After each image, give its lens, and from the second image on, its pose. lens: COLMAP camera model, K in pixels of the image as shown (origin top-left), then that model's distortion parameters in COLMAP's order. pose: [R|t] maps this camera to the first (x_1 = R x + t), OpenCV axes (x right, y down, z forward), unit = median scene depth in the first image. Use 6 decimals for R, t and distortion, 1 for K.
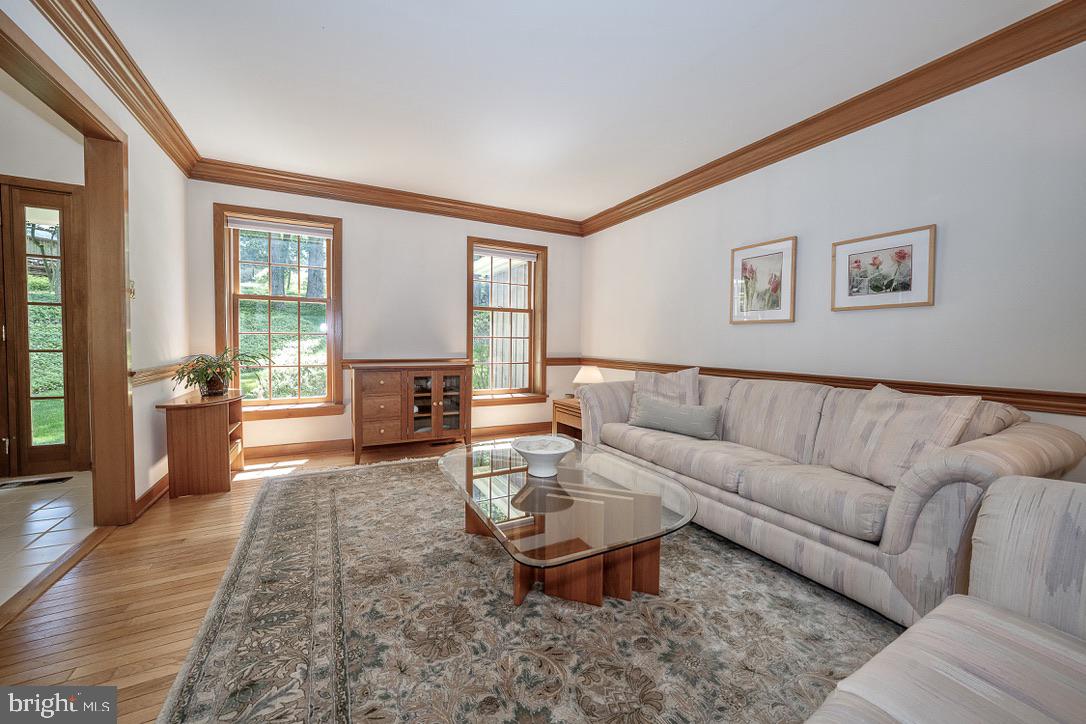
lens RADIAL K [[414.0, 0, 549.5], [0, 414.0, 355.2], [0, 0, 1]] dist [-0.009921, 0.001414]
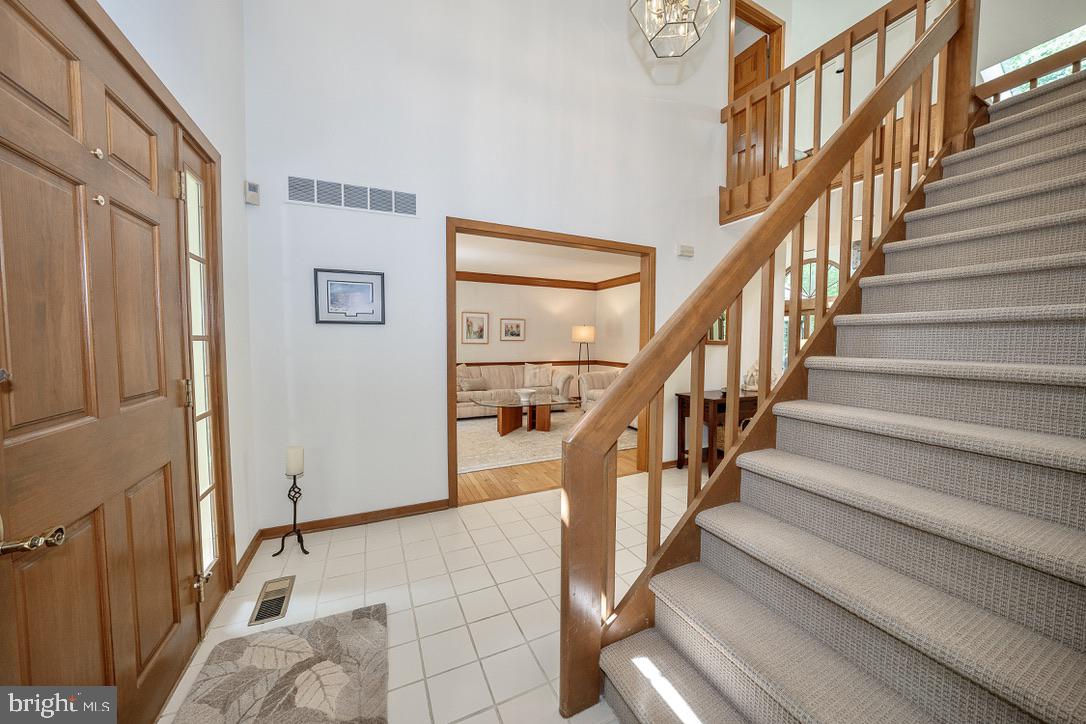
lens RADIAL K [[374.7, 0, 546.3], [0, 374.7, 359.4], [0, 0, 1]] dist [-0.025746, 0.005590]
pose [[0.045579, -0.064110, 0.996901, -2.192615], [0.025021, 0.997699, 0.063017, -0.144687], [-0.998647, 0.022071, 0.047079, 0.570191]]
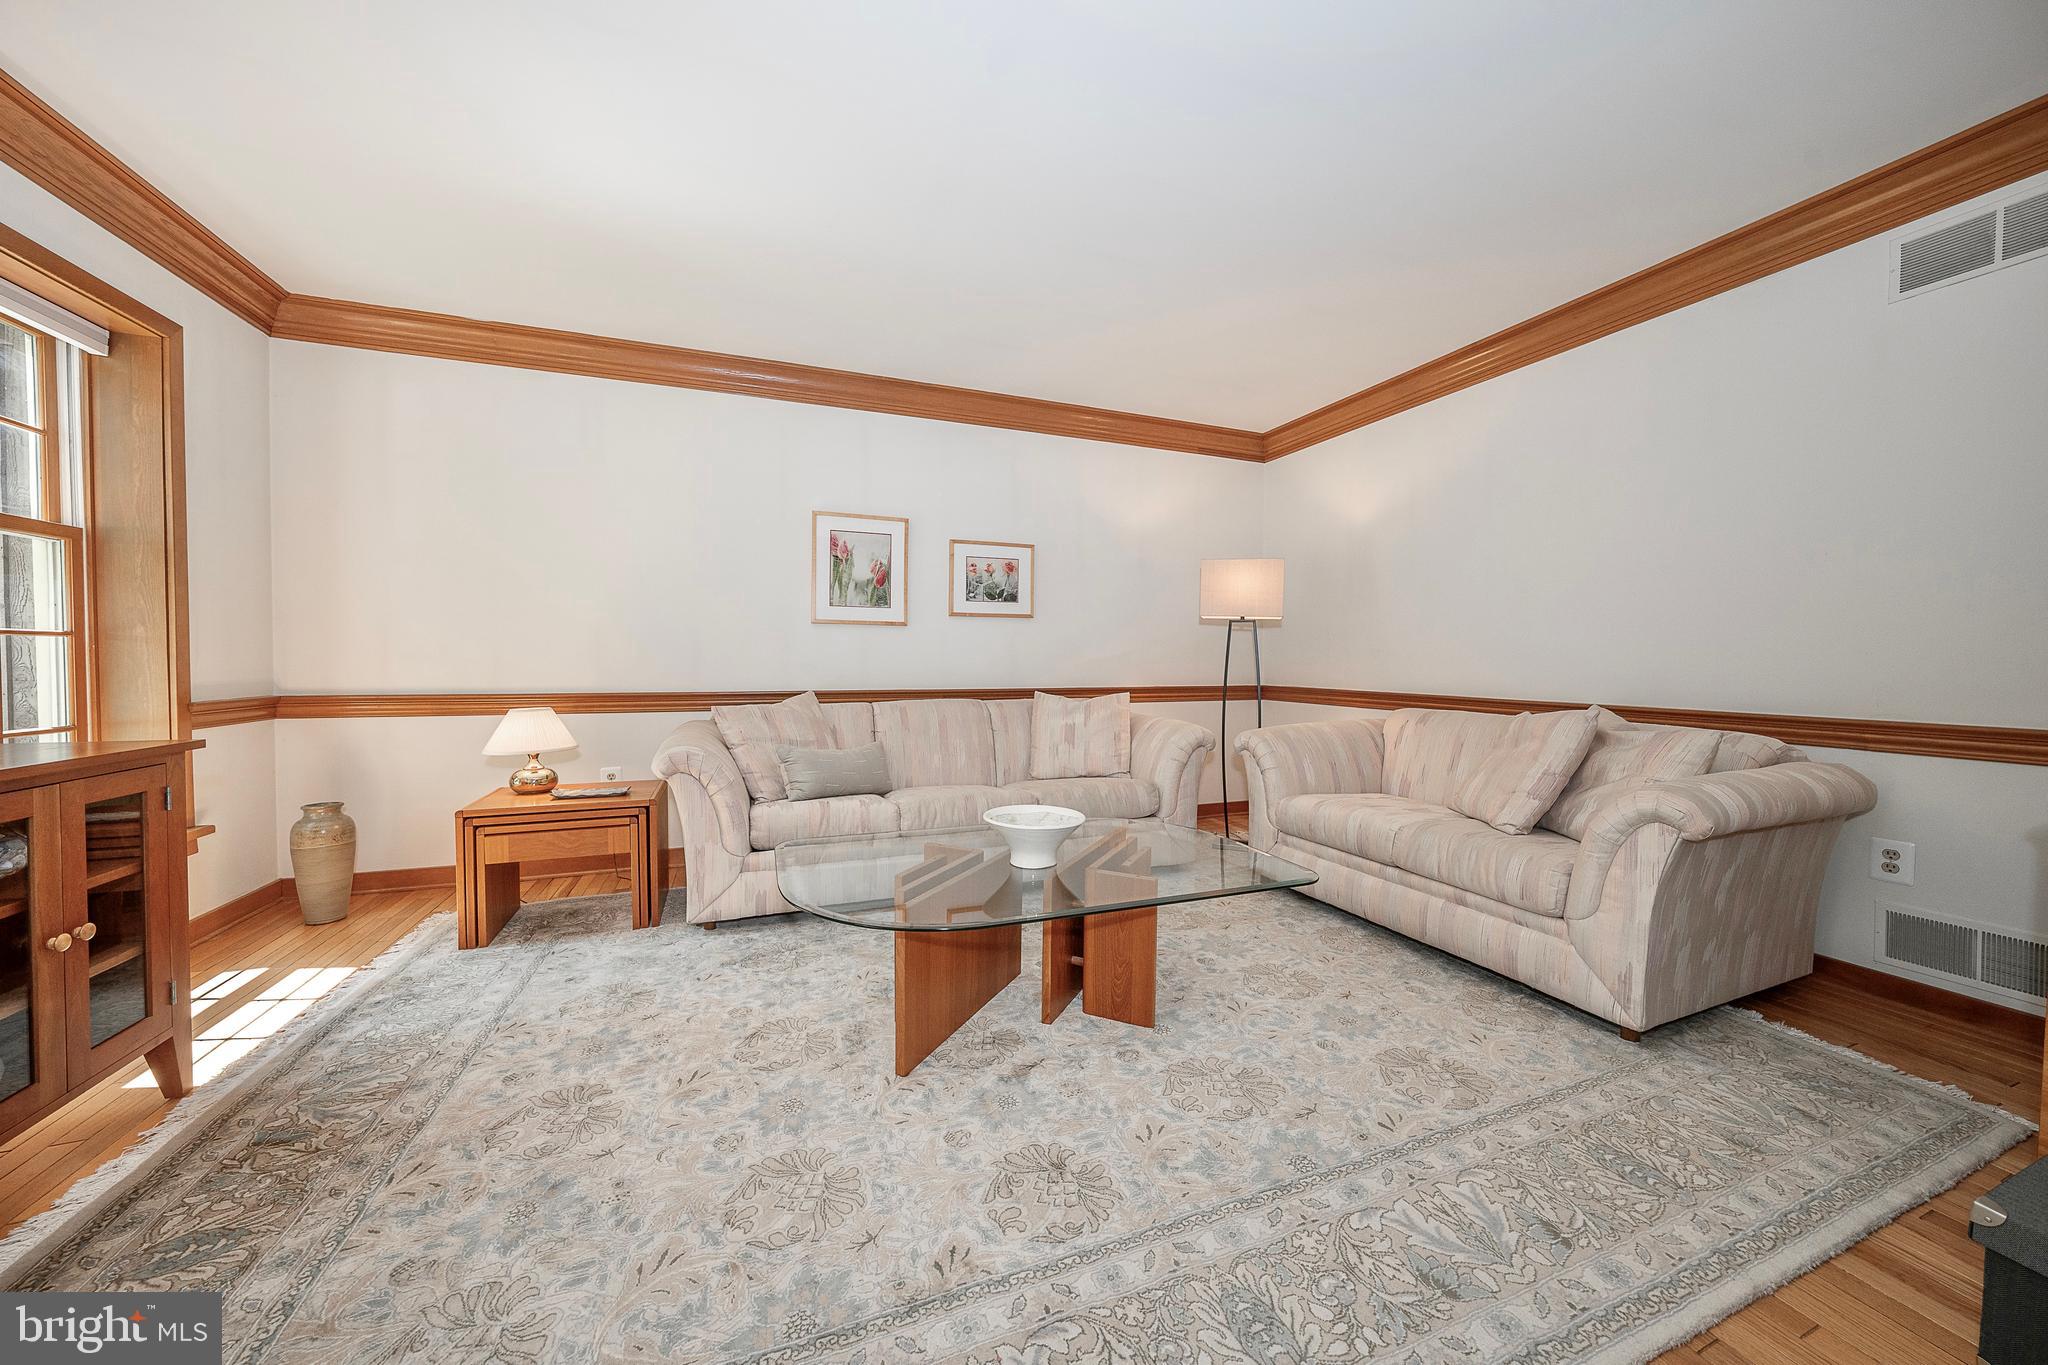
lens RADIAL K [[706.6, 0, 1018.9], [0, 706.6, 679.0], [0, 0, 1]] dist [-0.025746, 0.005590]
pose [[0.128885, -0.040543, 0.990830, -0.848441], [0.028302, 0.998907, 0.037192, -0.026124], [-0.991256, 0.023249, 0.129891, 0.704231]]
